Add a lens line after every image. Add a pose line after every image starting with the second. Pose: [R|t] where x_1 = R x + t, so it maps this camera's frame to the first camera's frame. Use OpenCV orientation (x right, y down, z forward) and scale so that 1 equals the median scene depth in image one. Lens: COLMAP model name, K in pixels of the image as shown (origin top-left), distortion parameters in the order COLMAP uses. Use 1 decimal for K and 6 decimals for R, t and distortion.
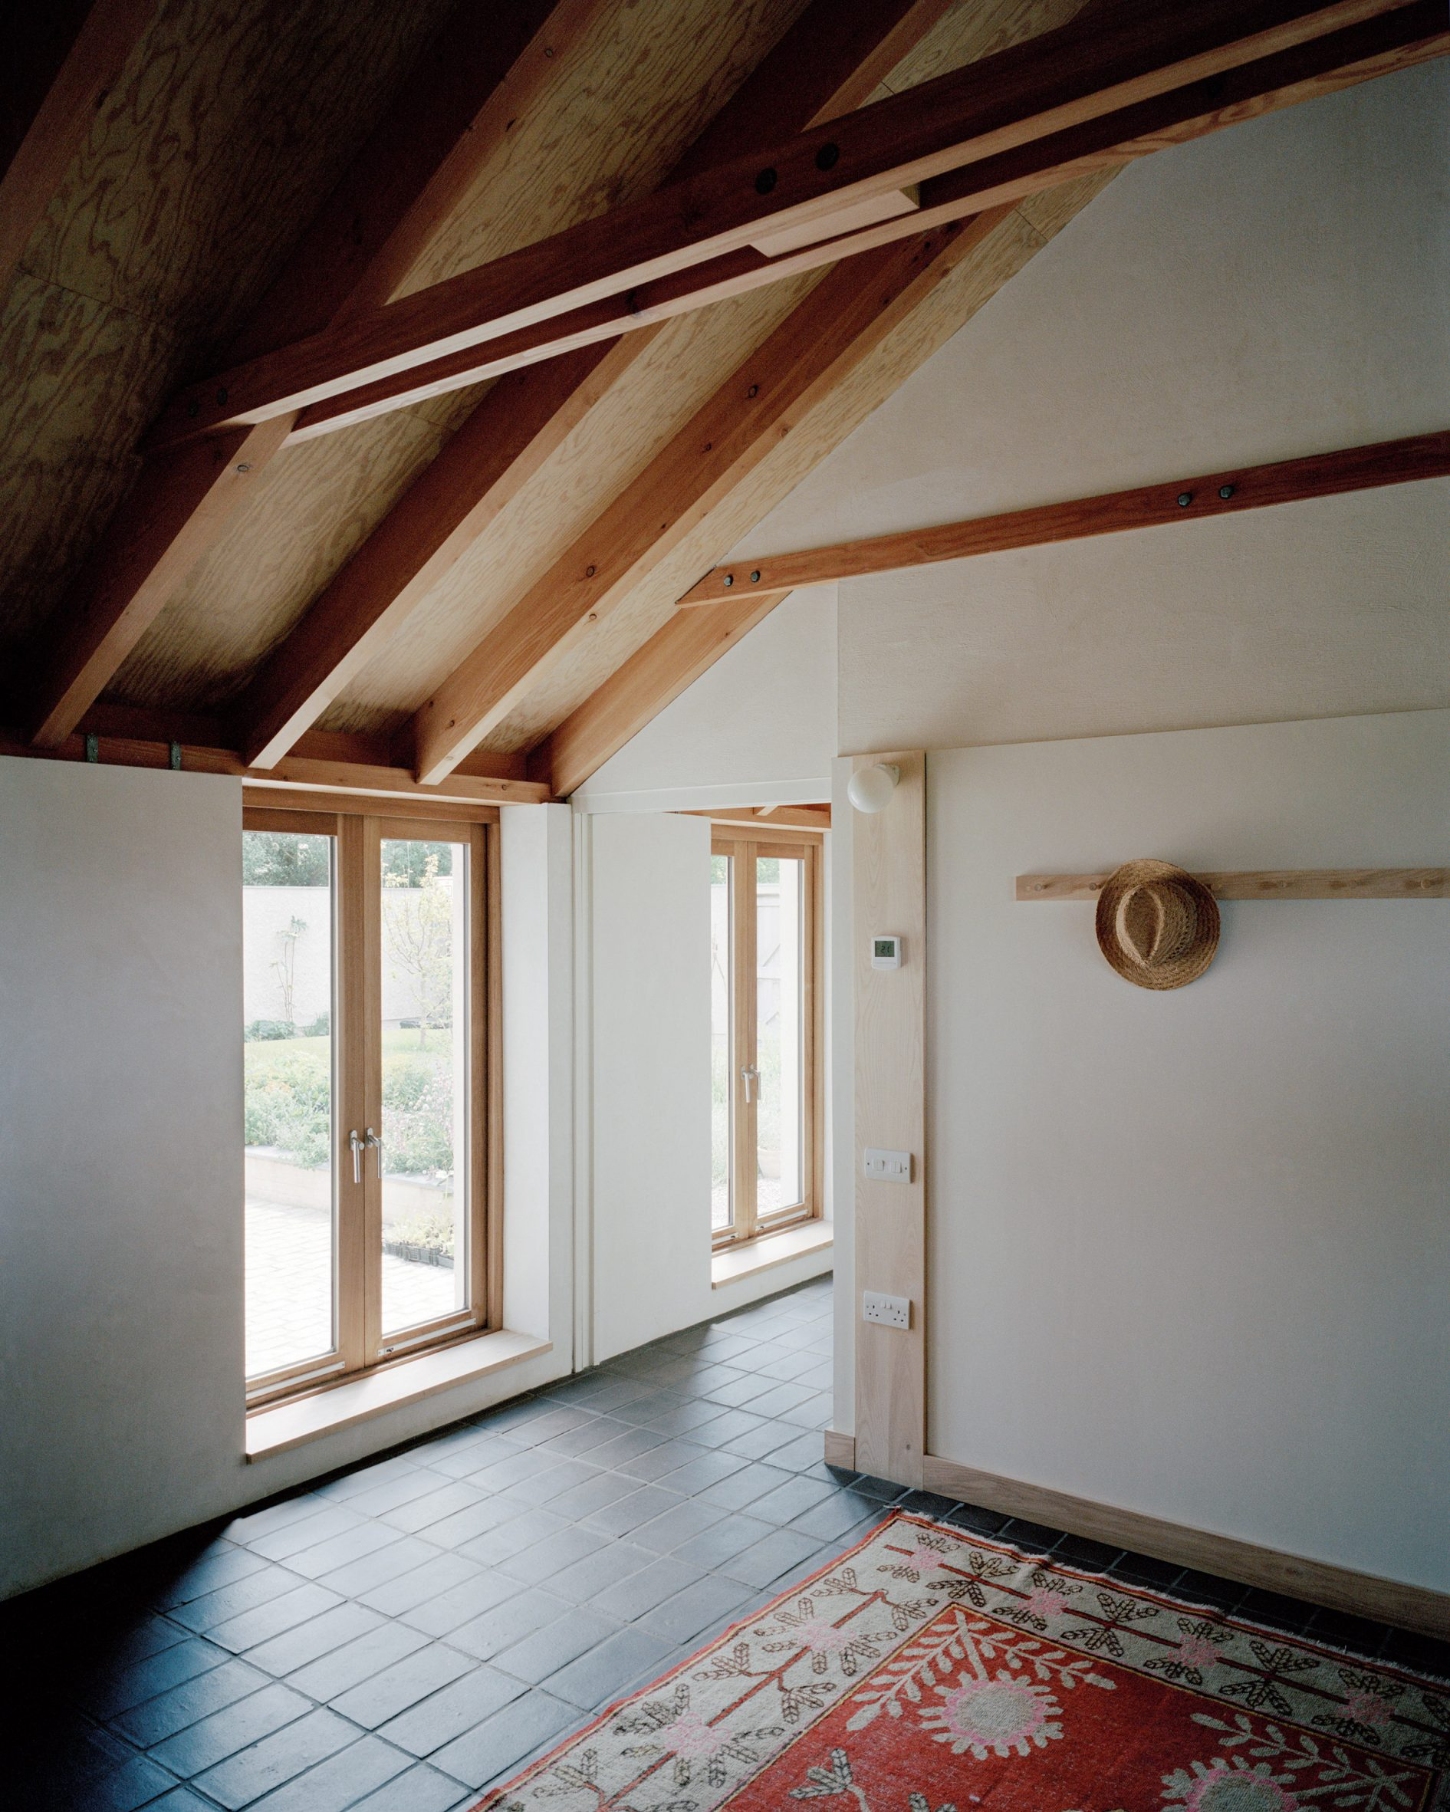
lens RADIAL K [[1382.3, 0, 651.3], [0, 1382.3, 936.3], [0, 0, 1]] dist [0.032520, -0.000675]
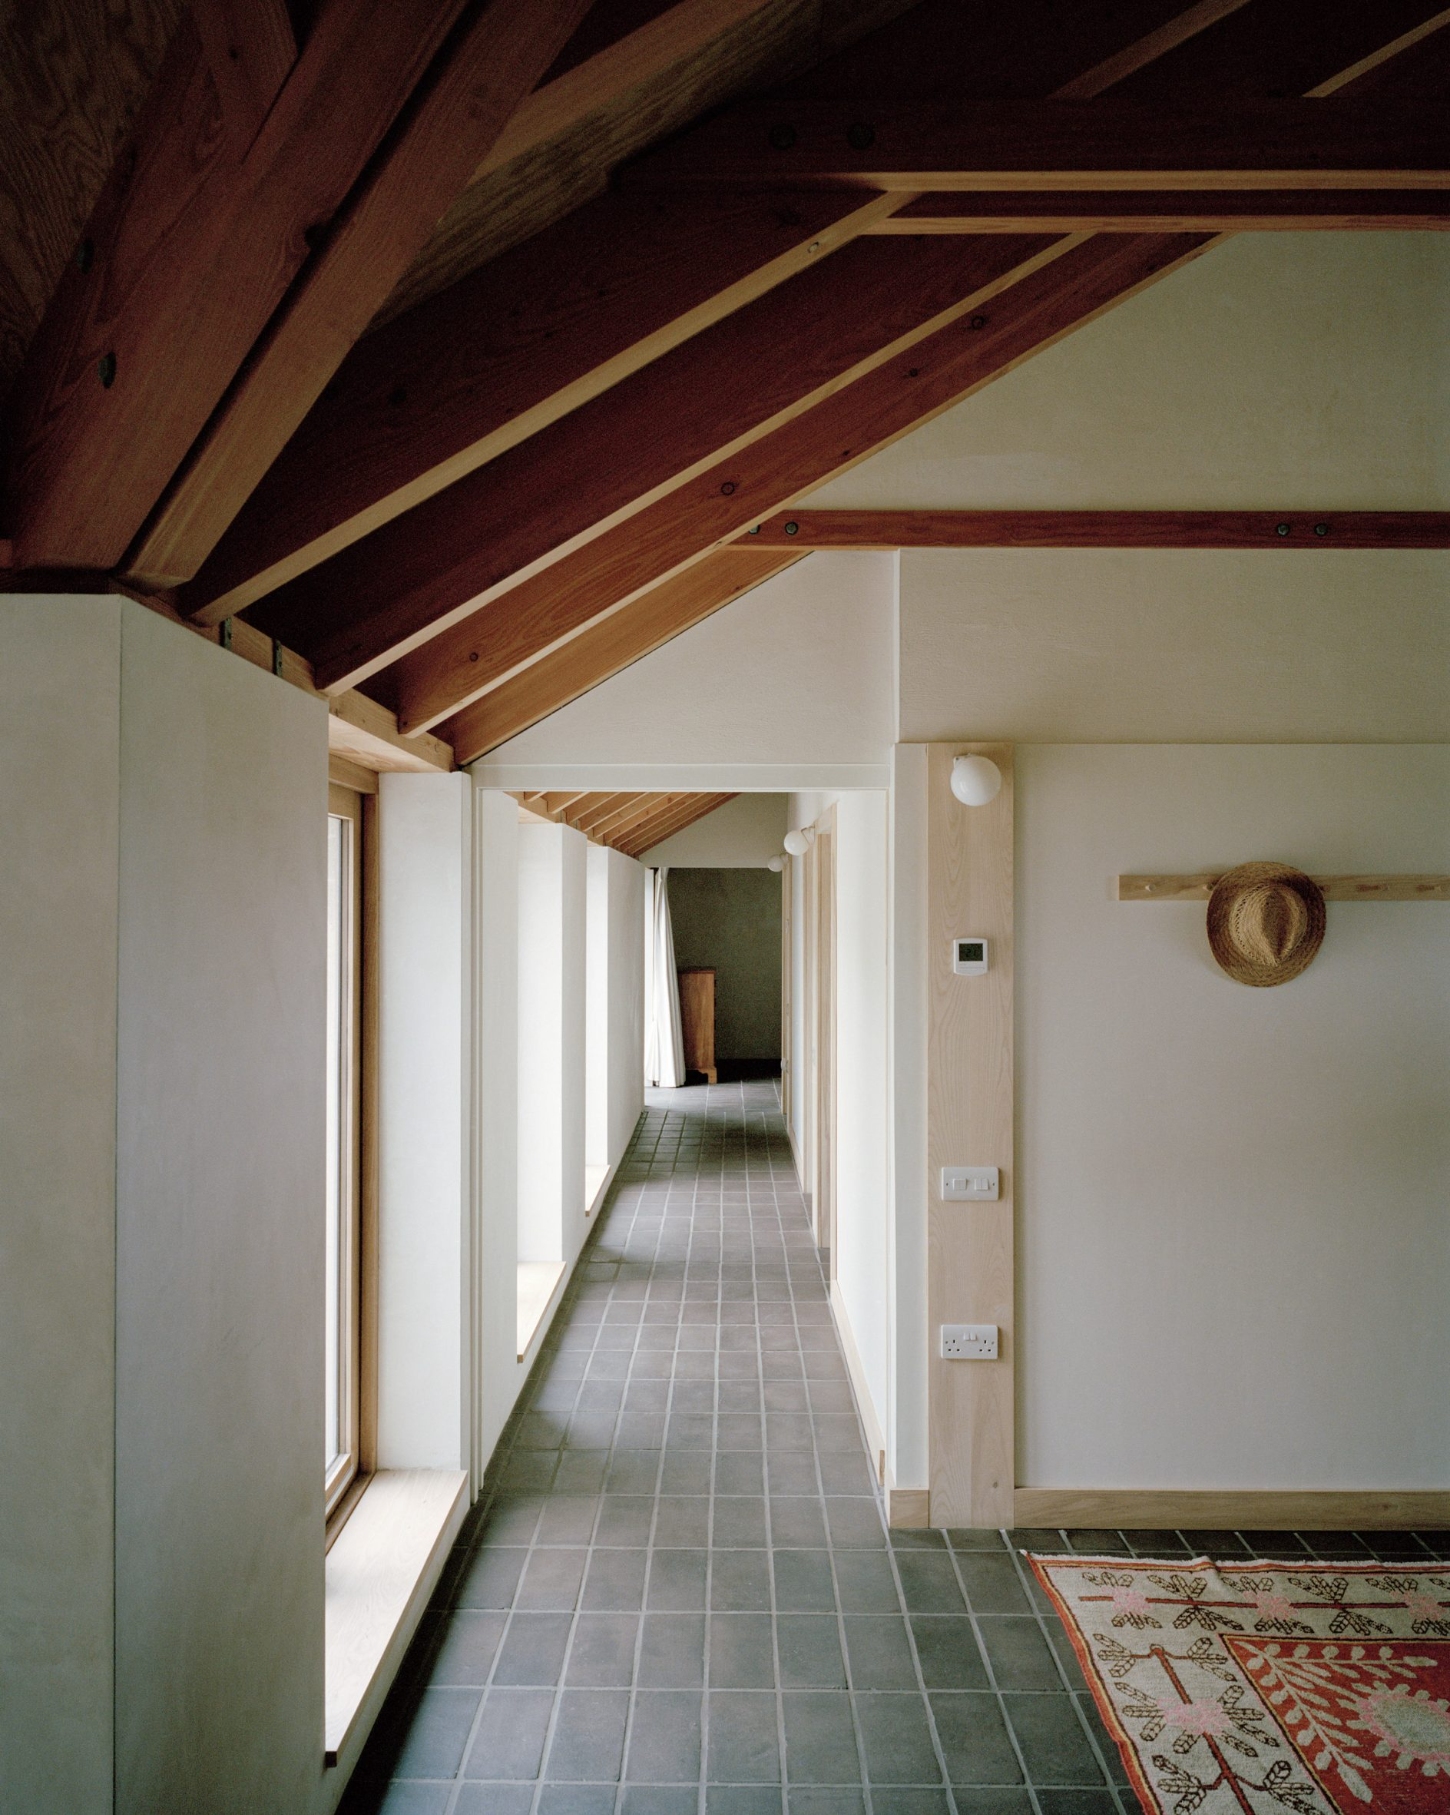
lens RADIAL K [[1351.8, 0, 725.0], [0, 1351.8, 907.5], [0, 0, 1]] dist [0.042182, -0.045667]
pose [[0.788674, 0.001925, 0.614808, -0.518171], [0.011256, 0.999782, -0.017569, -0.006622], [-0.614708, 0.020776, 0.788481, 0.379871]]
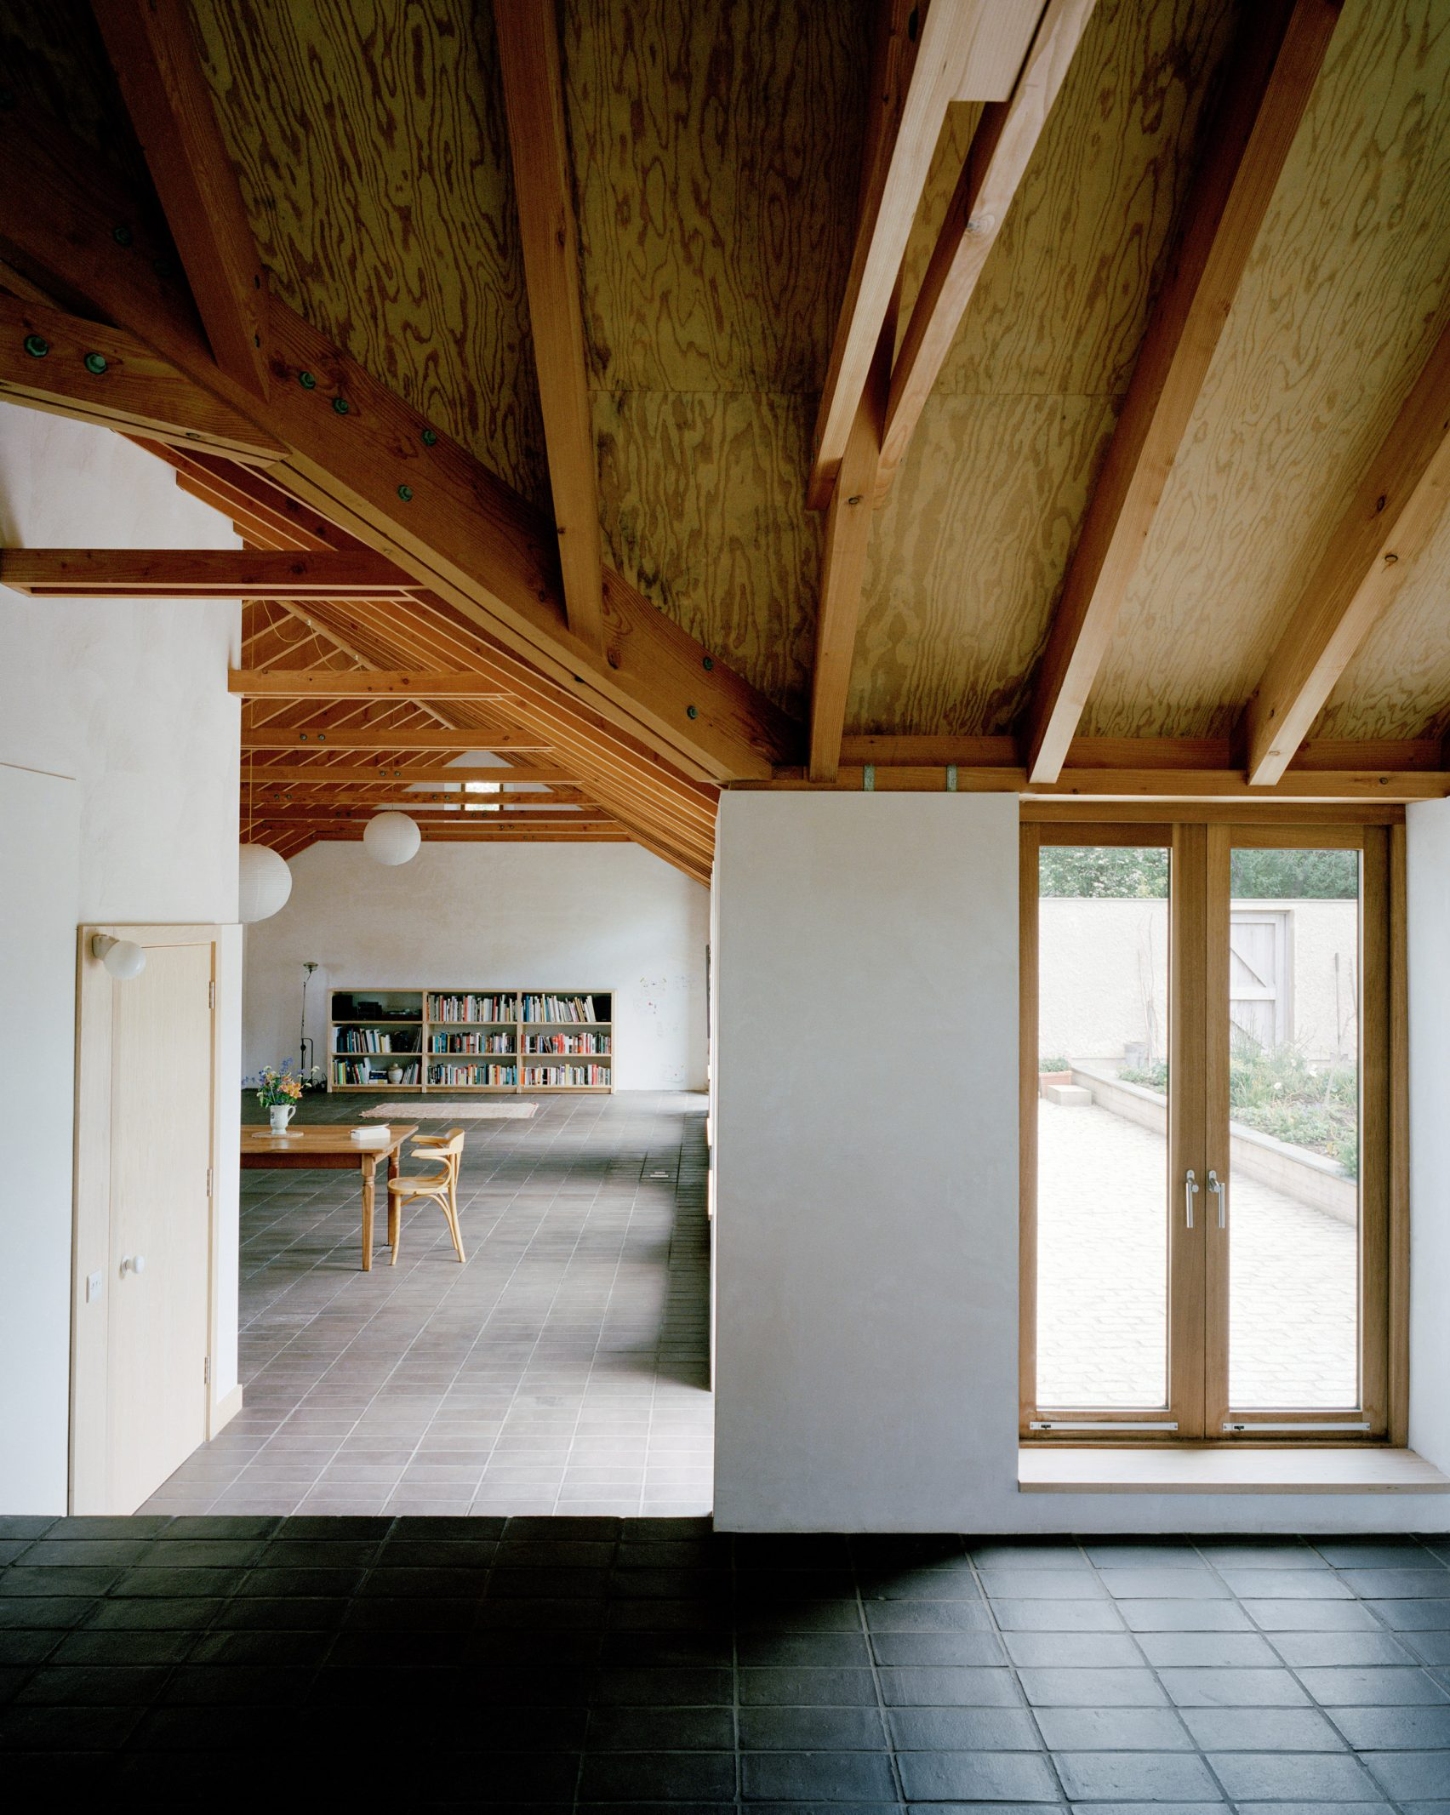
lens RADIAL K [[1351.8, 0, 725.0], [0, 1351.8, 907.5], [0, 0, 1]] dist [0.042182, -0.045667]
pose [[0.631522, -0.003648, -0.775350, 0.327404], [-0.022929, 0.999464, -0.023377, -0.005119], [0.775019, 0.032541, 0.631100, 0.222984]]
